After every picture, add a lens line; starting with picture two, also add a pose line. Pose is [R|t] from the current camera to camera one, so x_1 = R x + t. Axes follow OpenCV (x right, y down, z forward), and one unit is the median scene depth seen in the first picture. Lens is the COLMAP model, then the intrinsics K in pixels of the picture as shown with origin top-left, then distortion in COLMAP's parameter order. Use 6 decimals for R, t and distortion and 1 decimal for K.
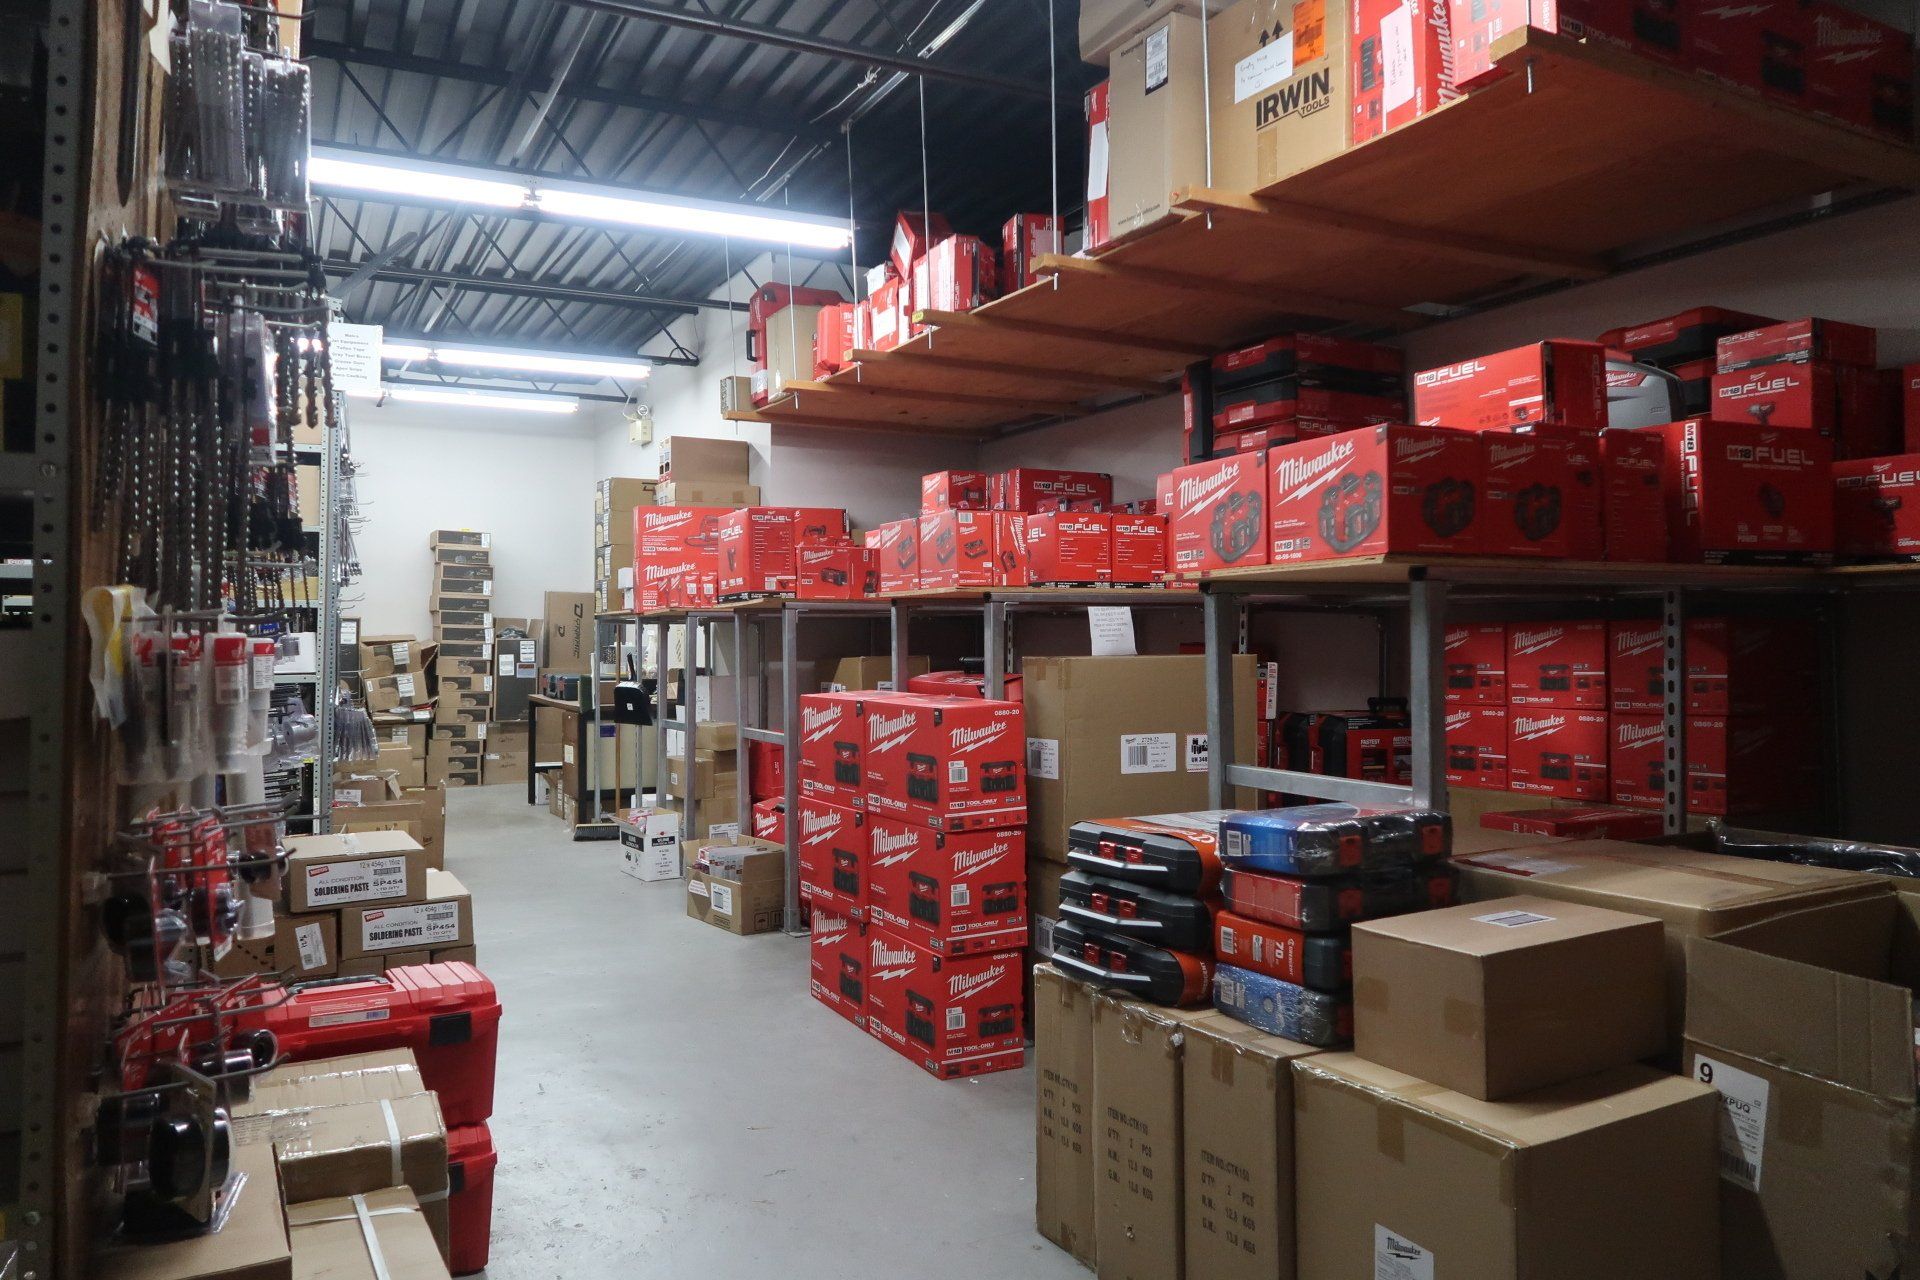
lens RADIAL K [[1328.7, 0, 960.0], [0, 1328.7, 640.0], [0, 0, 1]] dist [-0.021200, 0.004358]
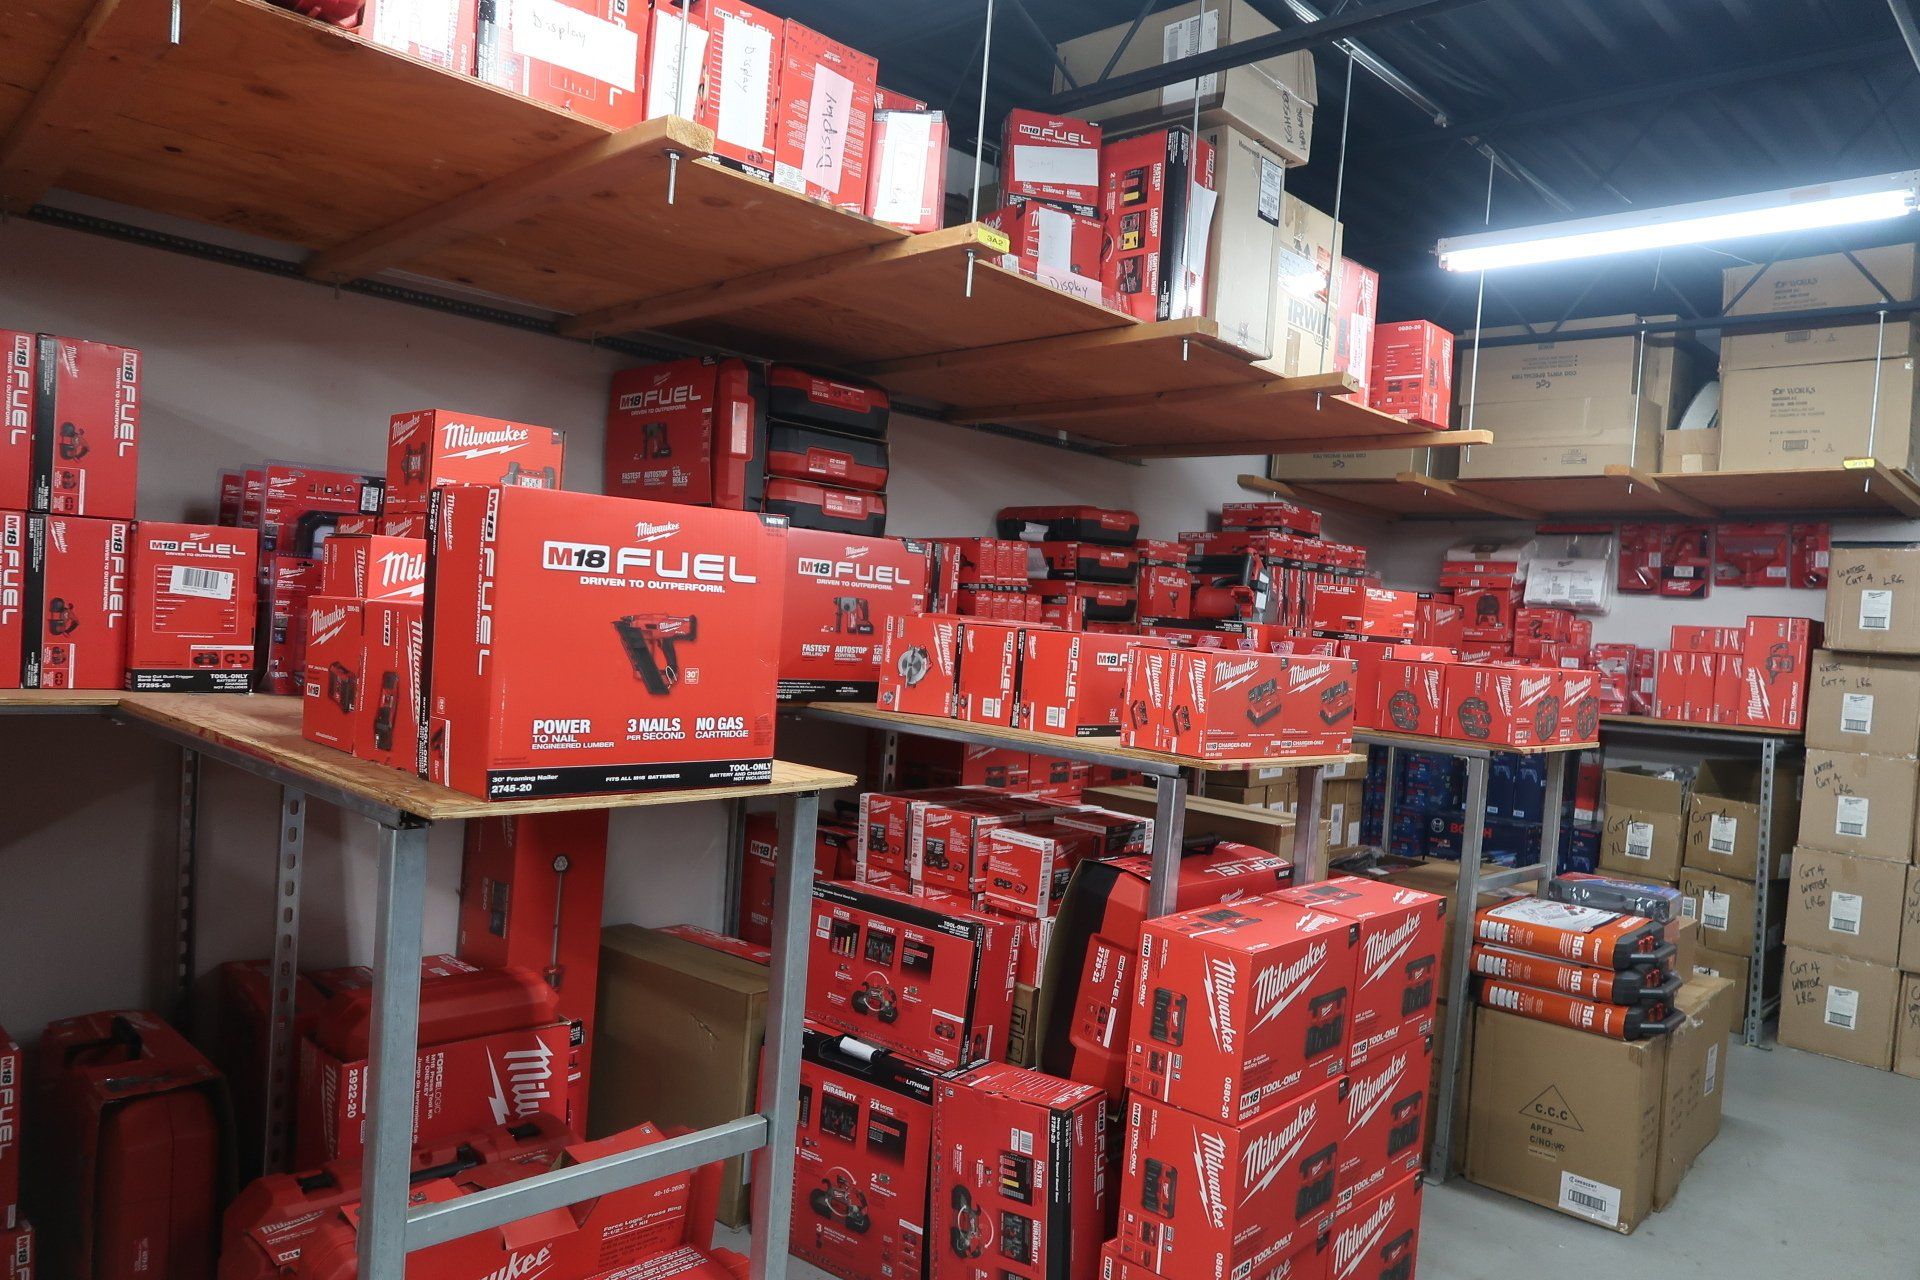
lens RADIAL K [[1328.7, 0, 960.0], [0, 1328.7, 640.0], [0, 0, 1]] dist [-0.021200, 0.004358]
pose [[-0.320088, -0.030447, 0.946899, -0.745289], [-0.064117, 0.997888, 0.010413, -0.109800], [-0.945216, -0.057380, -0.321364, 1.584442]]
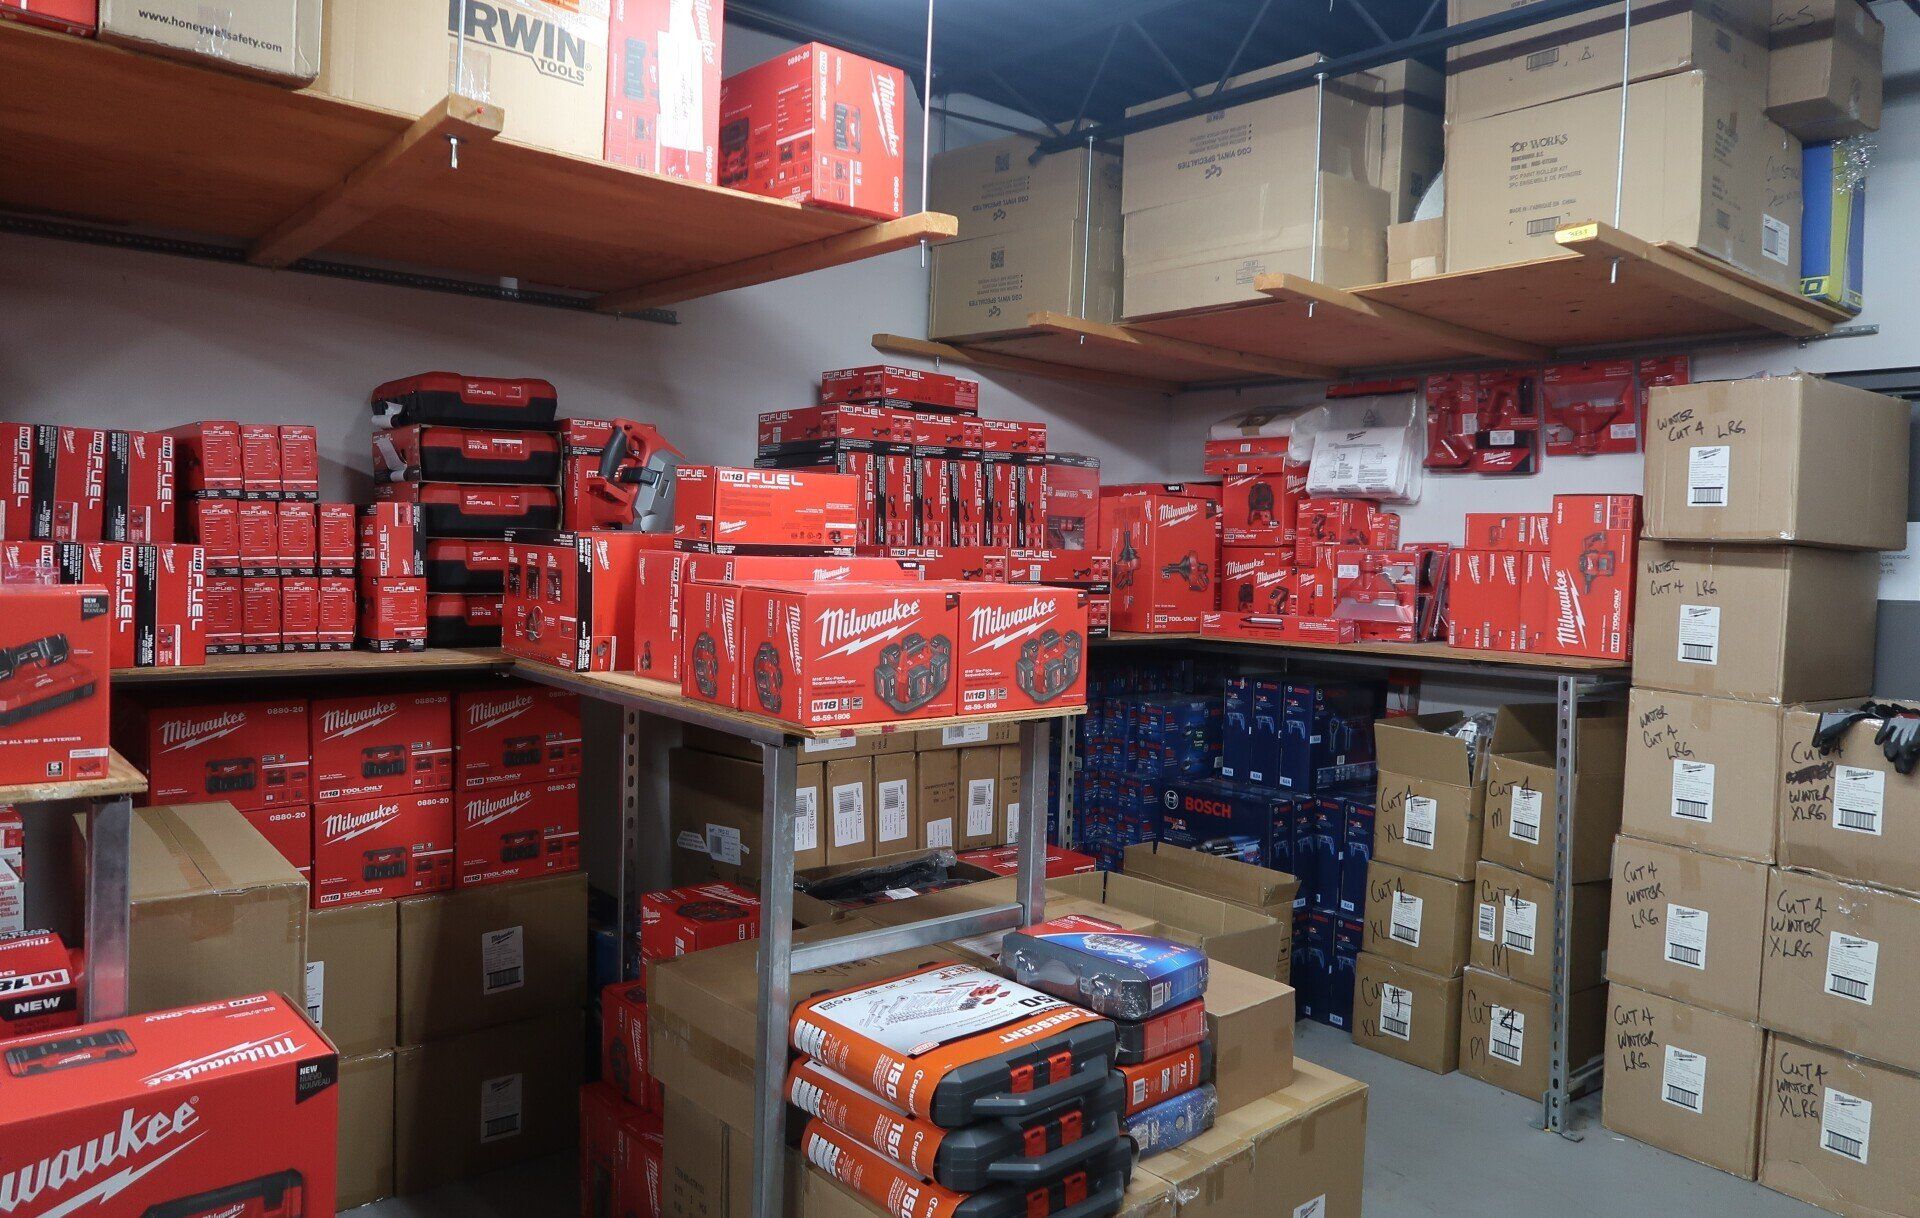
lens RADIAL K [[1337.6, 0, 964.1], [0, 1337.6, 570.1], [0, 0, 1]] dist [-0.024326, 0.003690]
pose [[-0.223361, -0.023446, 0.974454, -0.498815], [-0.027294, 0.999469, 0.017791, -0.127853], [-0.974354, -0.022622, -0.223883, 0.876316]]
